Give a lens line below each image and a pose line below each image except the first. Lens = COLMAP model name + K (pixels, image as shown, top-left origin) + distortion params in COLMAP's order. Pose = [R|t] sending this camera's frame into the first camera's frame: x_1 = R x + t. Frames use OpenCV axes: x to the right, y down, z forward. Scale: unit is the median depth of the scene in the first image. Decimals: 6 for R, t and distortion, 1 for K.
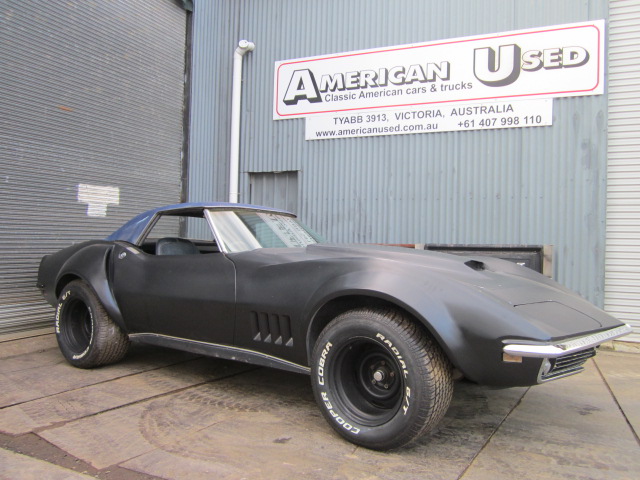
lens RADIAL K [[531.0, 0, 322.6], [0, 531.0, 242.9], [0, 0, 1]] dist [-0.058100, 0.028485]
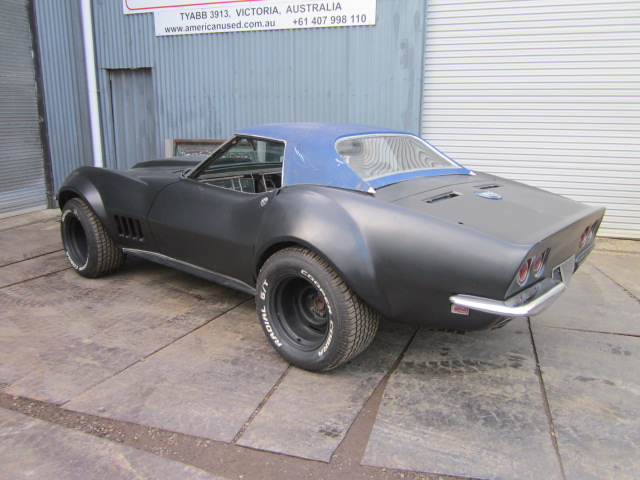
lens RADIAL K [[531.0, 0, 325.1], [0, 531.0, 243.3], [0, 0, 1]] dist [-0.058100, 0.028485]
pose [[0.995444, -0.041490, 0.085851, 0.214456], [0.019471, 0.969846, 0.242939, -0.053976], [-0.093341, -0.240161, 0.966235, -0.104182]]
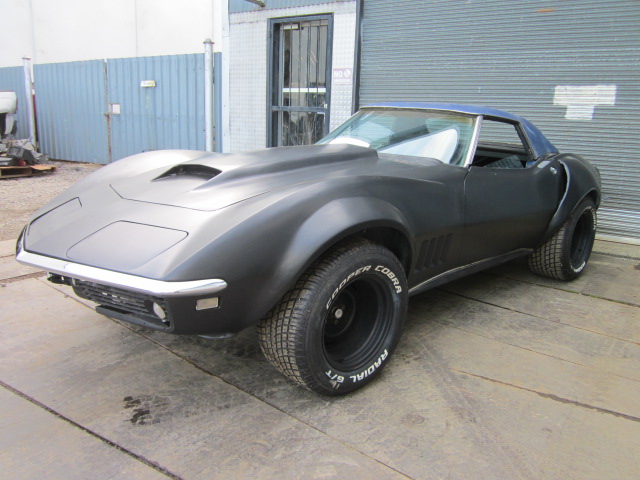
lens RADIAL K [[531.0, 0, 323.0], [0, 531.0, 235.4], [0, 0, 1]] dist [-0.058100, 0.028485]
pose [[-0.169441, 0.188641, -0.967318, 0.544958], [-0.037130, 0.979592, 0.197539, -0.015414], [0.984841, 0.069388, -0.158979, 0.677477]]
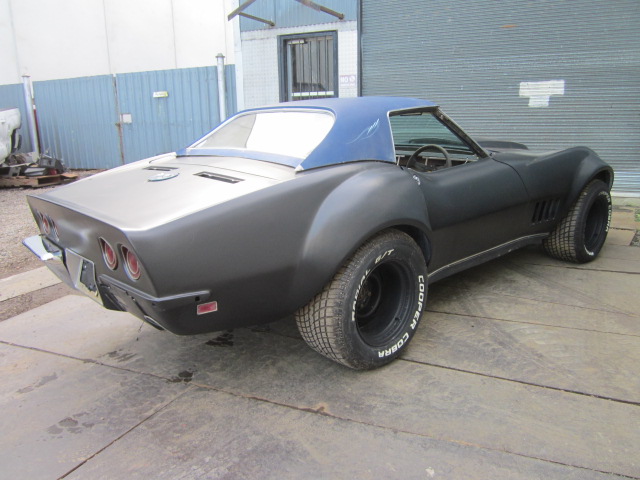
lens RADIAL K [[531.0, 0, 322.0], [0, 531.0, 235.2], [0, 0, 1]] dist [-0.058100, 0.028485]
pose [[-0.028593, 0.204084, -0.978536, 0.819587], [0.020983, 0.978843, 0.203535, -0.015132], [0.999371, -0.014713, -0.032270, 0.492019]]
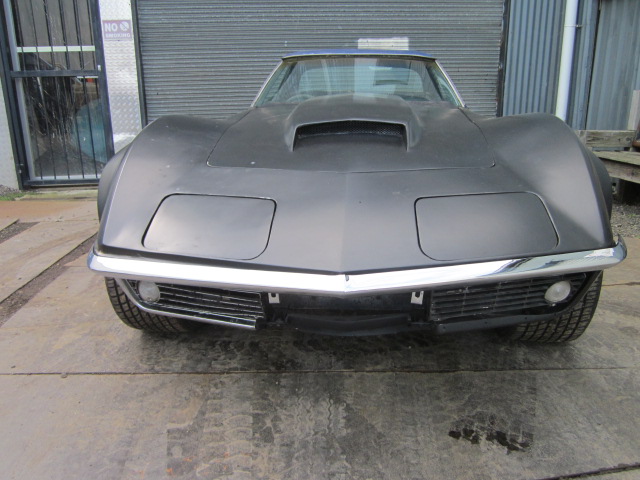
lens RADIAL K [[531.0, 0, 322.6], [0, 531.0, 239.9], [0, 0, 1]] dist [-0.058100, 0.028485]
pose [[0.508413, 0.206064, -0.836094, 0.413222], [0.026335, 0.966771, 0.254285, 0.004826], [0.860710, -0.151301, 0.486092, 0.334974]]
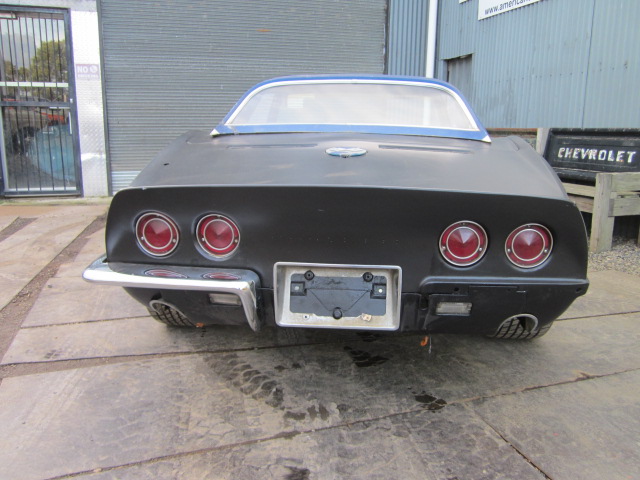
lens RADIAL K [[531.0, 0, 321.6], [0, 531.0, 241.3], [0, 0, 1]] dist [-0.058100, 0.028485]
pose [[0.651069, 0.147888, -0.744471, 0.633496], [0.003974, 0.980157, 0.198182, 0.012479], [0.759008, -0.131989, 0.637563, 0.138729]]
